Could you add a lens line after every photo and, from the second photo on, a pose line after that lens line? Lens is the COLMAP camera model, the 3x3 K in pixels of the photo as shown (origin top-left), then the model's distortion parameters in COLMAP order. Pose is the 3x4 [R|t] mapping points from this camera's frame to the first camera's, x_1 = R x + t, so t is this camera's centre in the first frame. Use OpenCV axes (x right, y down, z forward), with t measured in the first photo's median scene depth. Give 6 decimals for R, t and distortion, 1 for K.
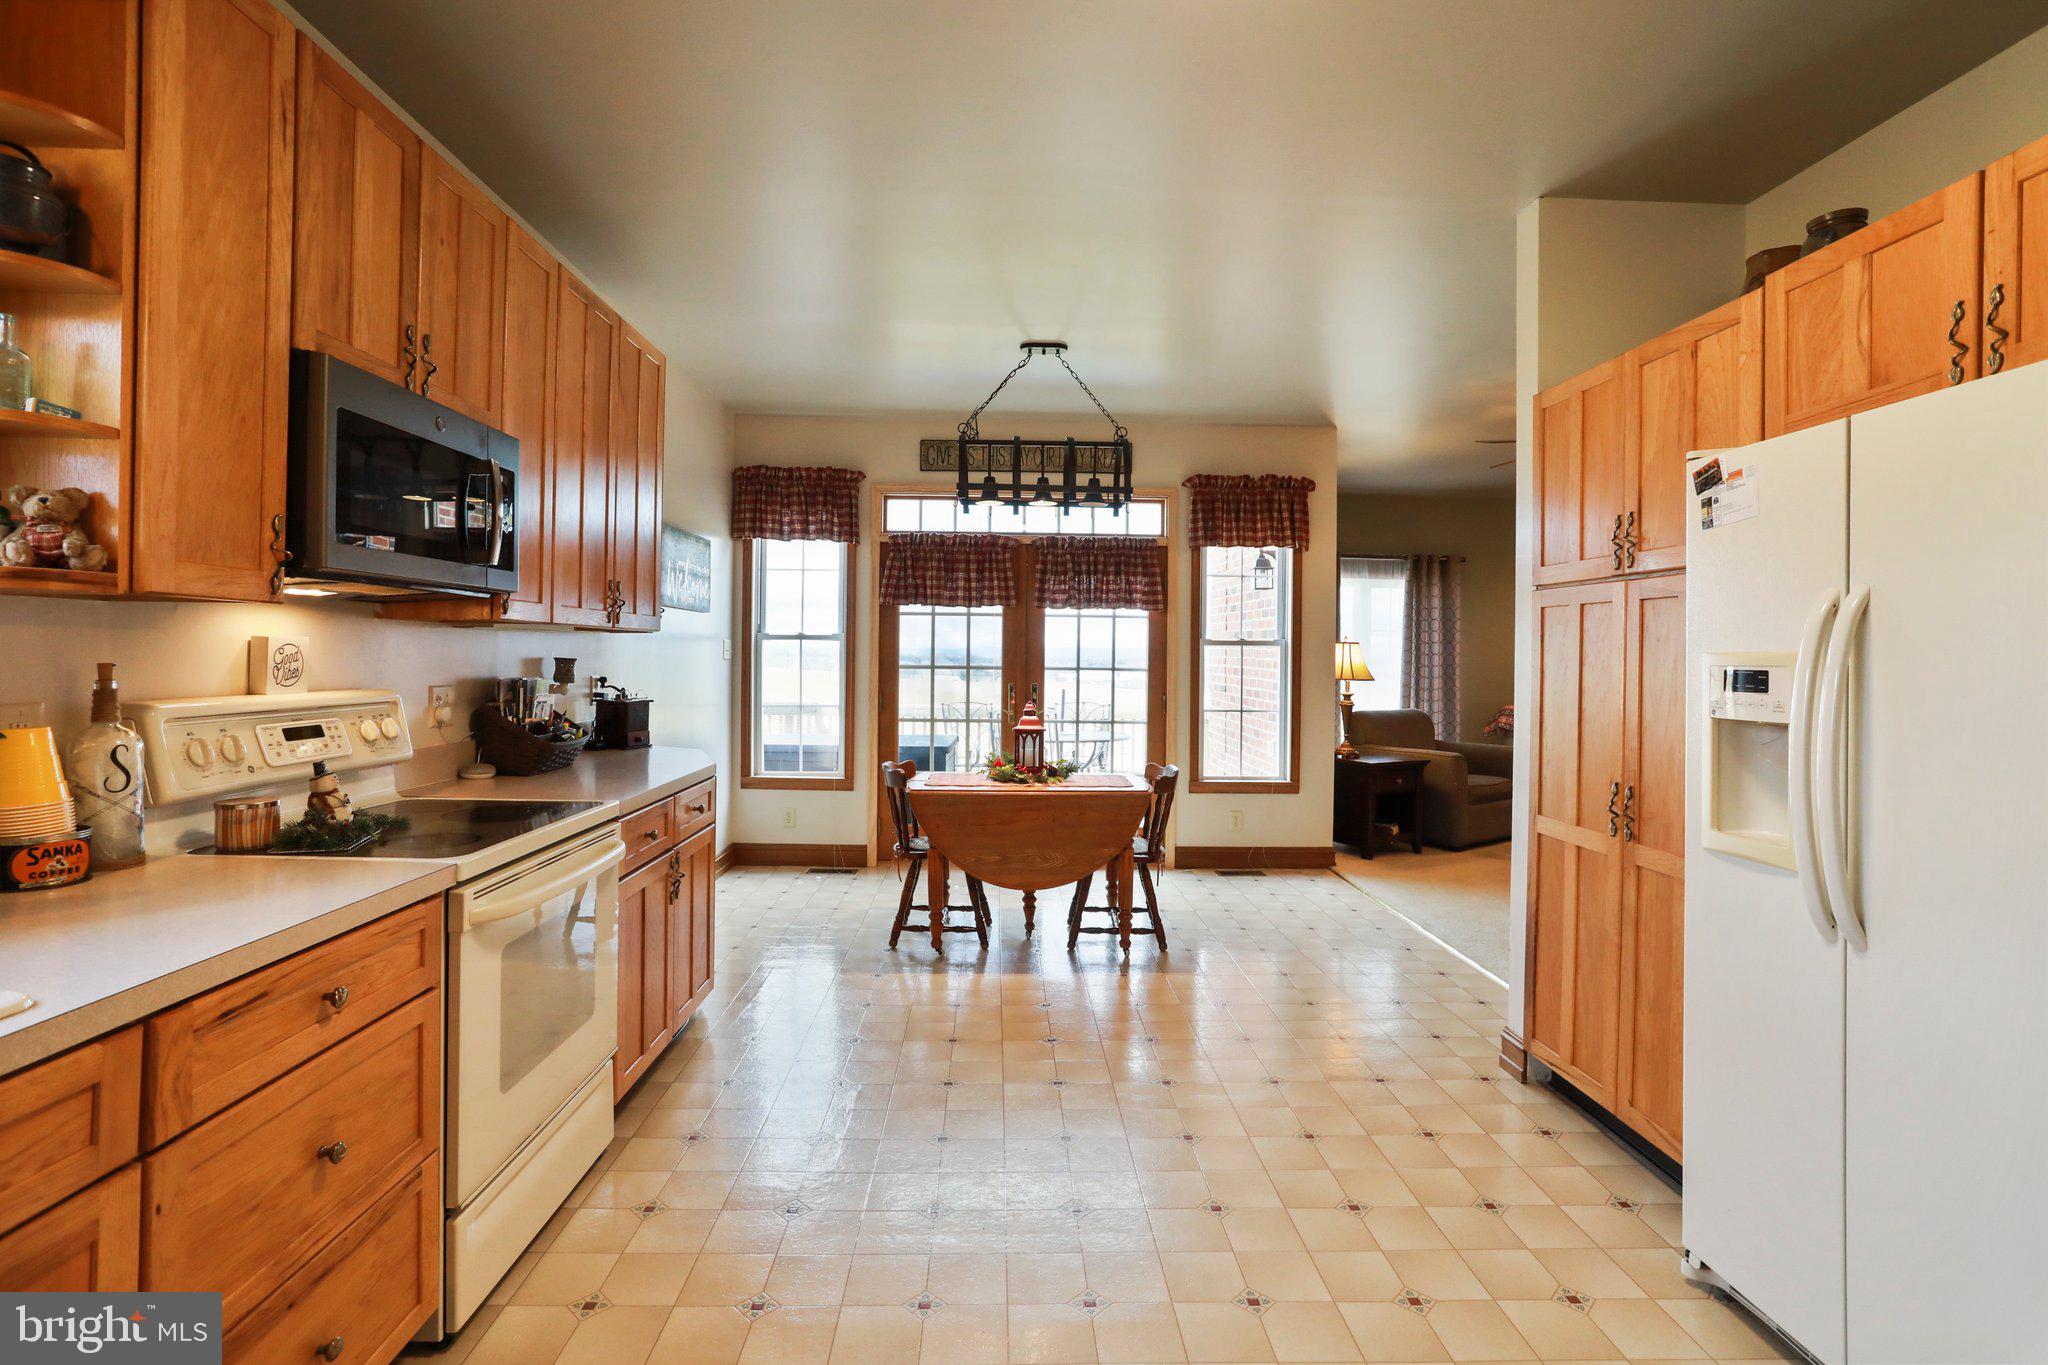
lens RADIAL K [[996.7, 0, 1026.0], [0, 996.7, 665.2], [0, 0, 1]] dist [-0.058620, 0.036081]
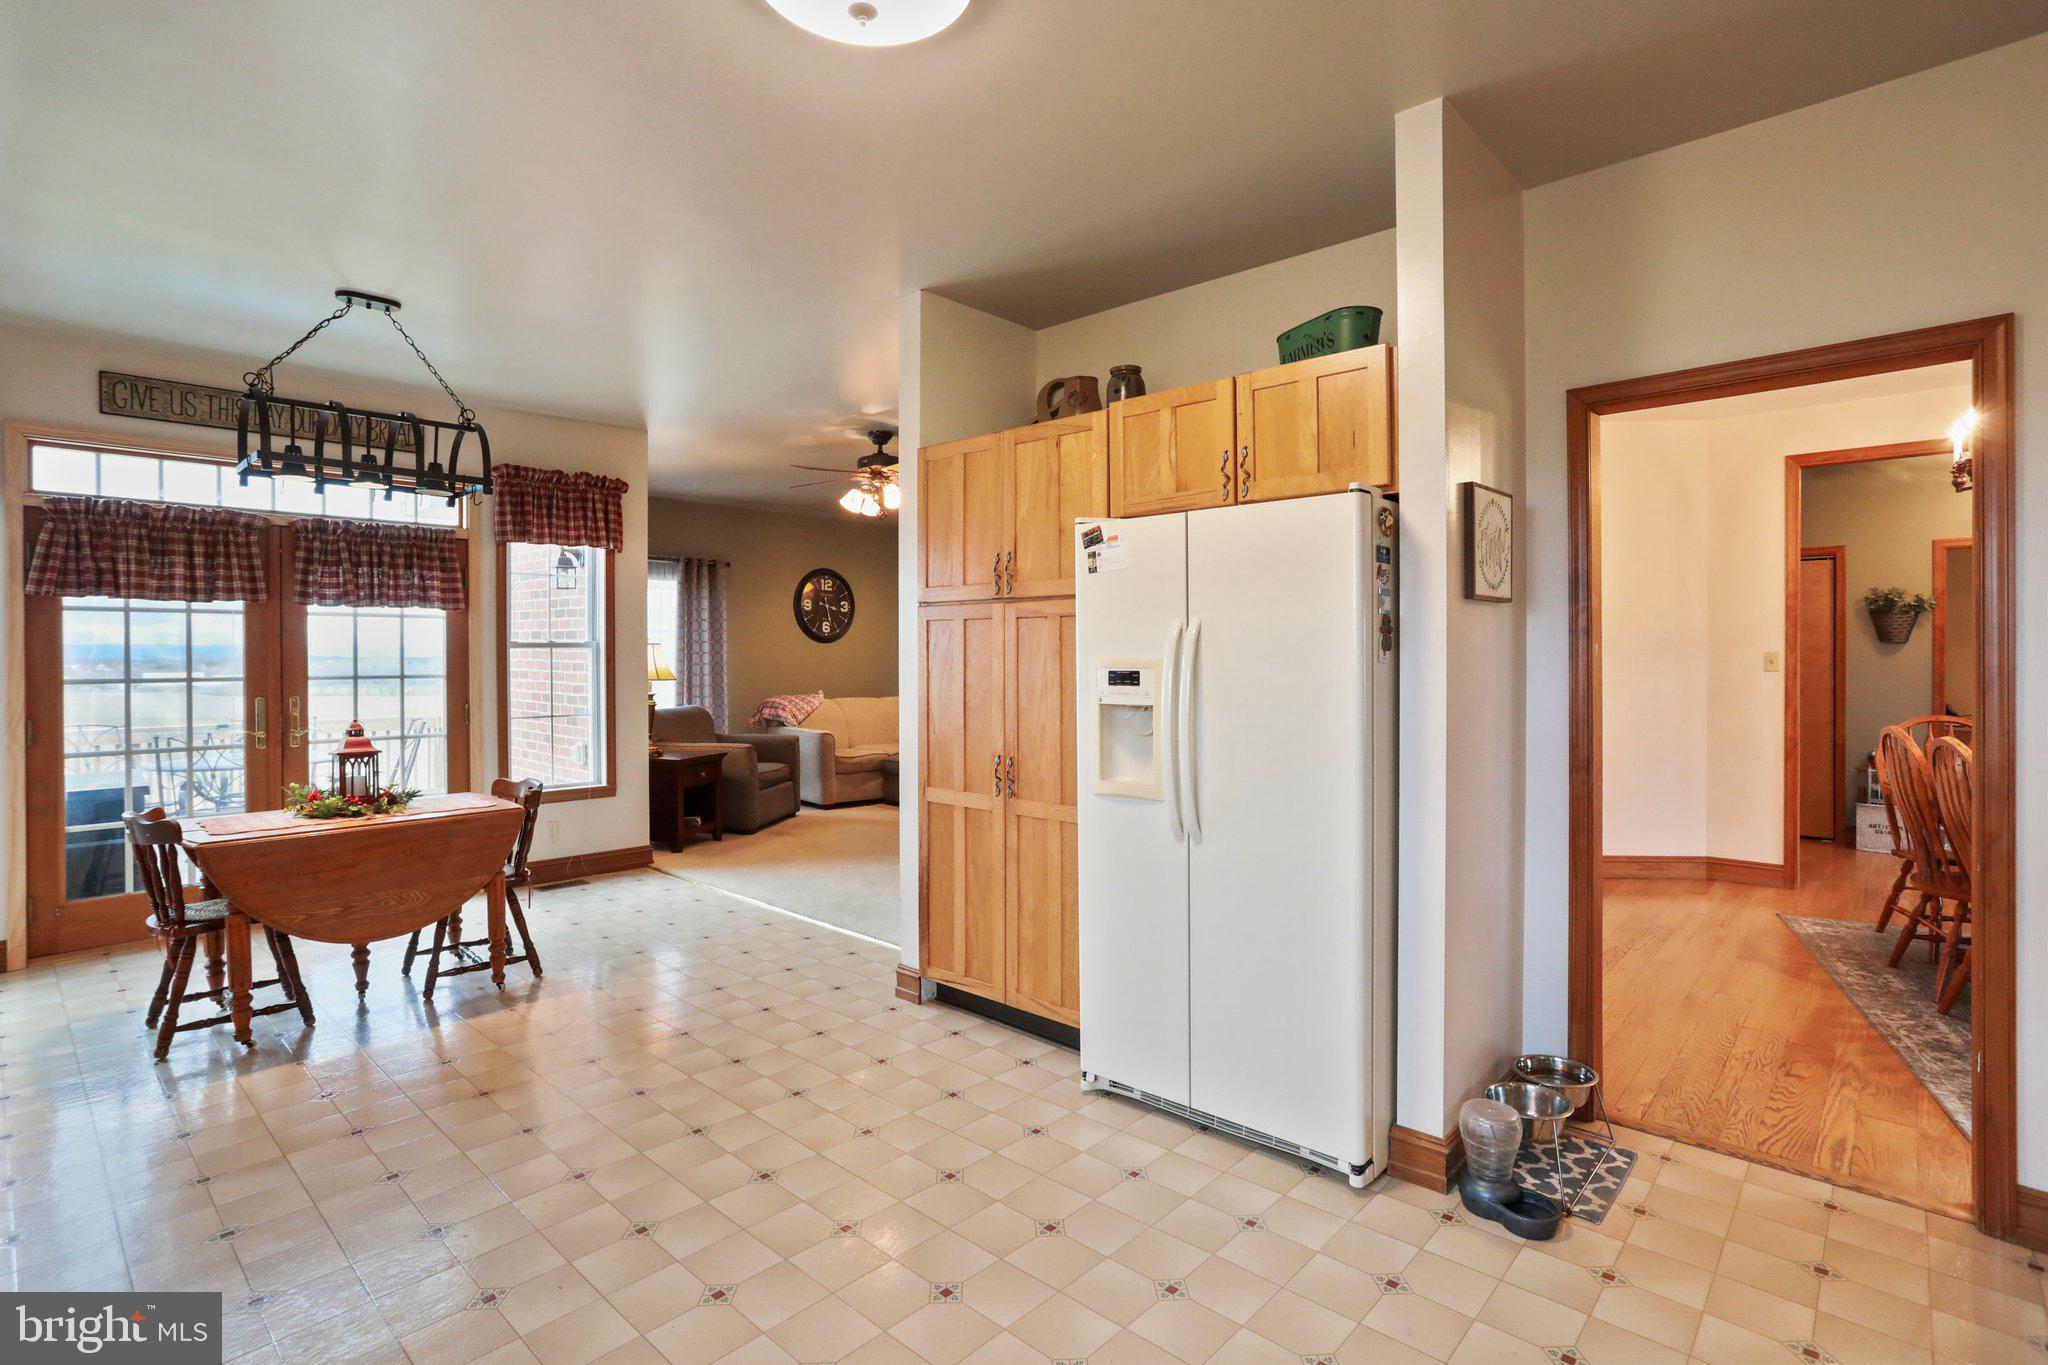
lens RADIAL K [[996.7, 0, 1026.0], [0, 996.7, 665.2], [0, 0, 1]] dist [-0.058620, 0.036081]
pose [[0.699588, -0.021117, 0.714235, -0.163522], [0.016798, 0.999773, 0.013106, -0.009200], [-0.714349, 0.002829, 0.699784, 0.014629]]
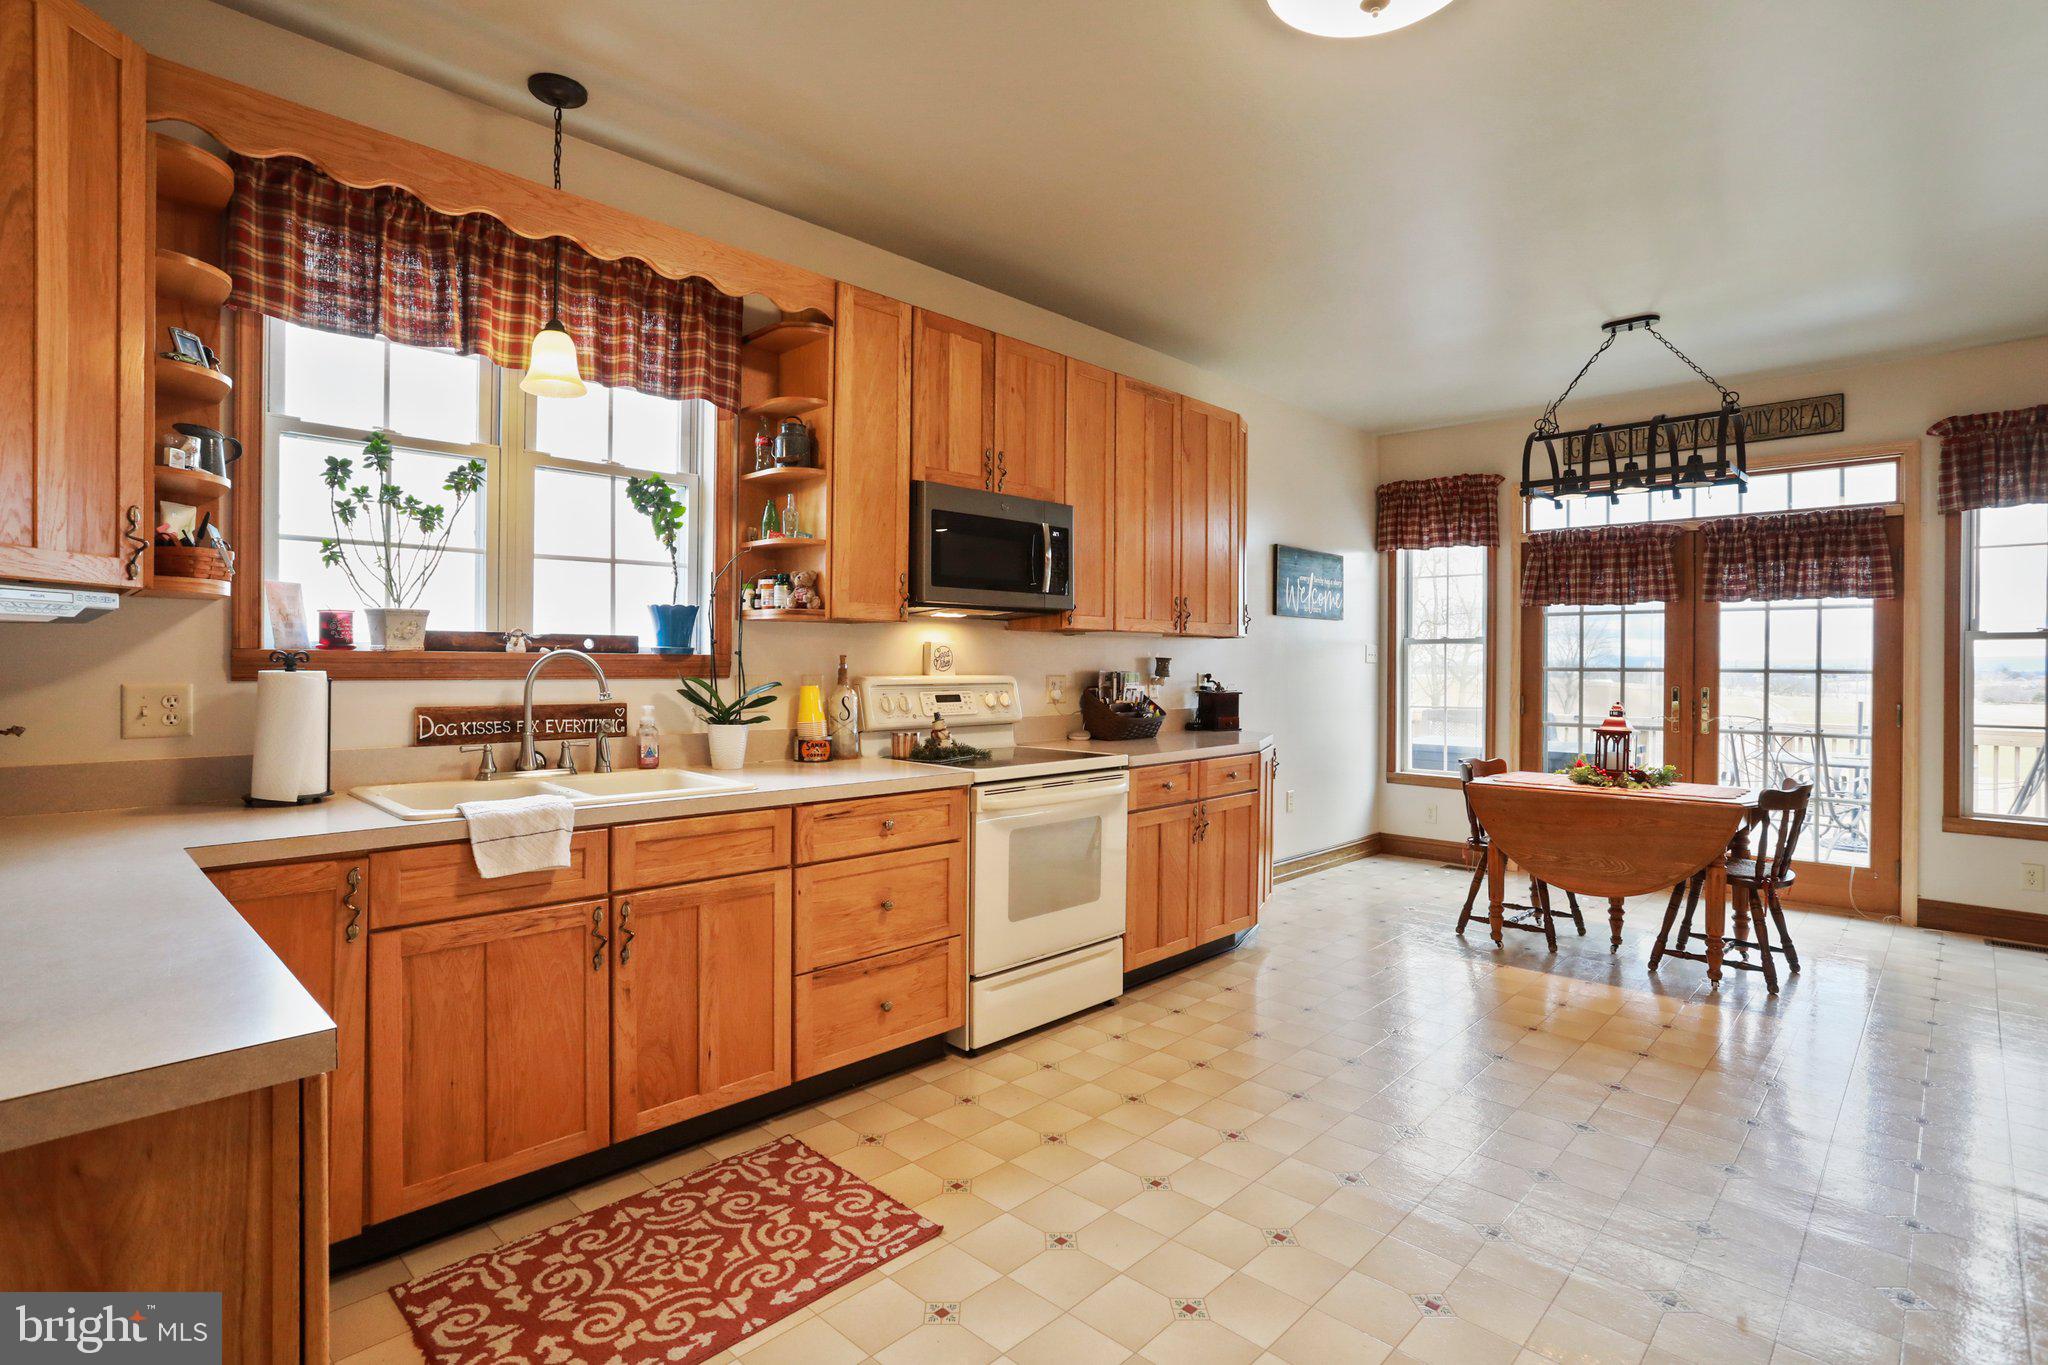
lens RADIAL K [[1017.8, 0, 1024.0], [0, 1017.8, 682.5], [0, 0, 1]] dist [-0.061578, 0.039139]
pose [[0.698651, 0.004932, -0.715446, 0.251259], [-0.003072, 0.999988, 0.003893, 0.014074], [0.715456, -0.000522, 0.698657, -0.056769]]
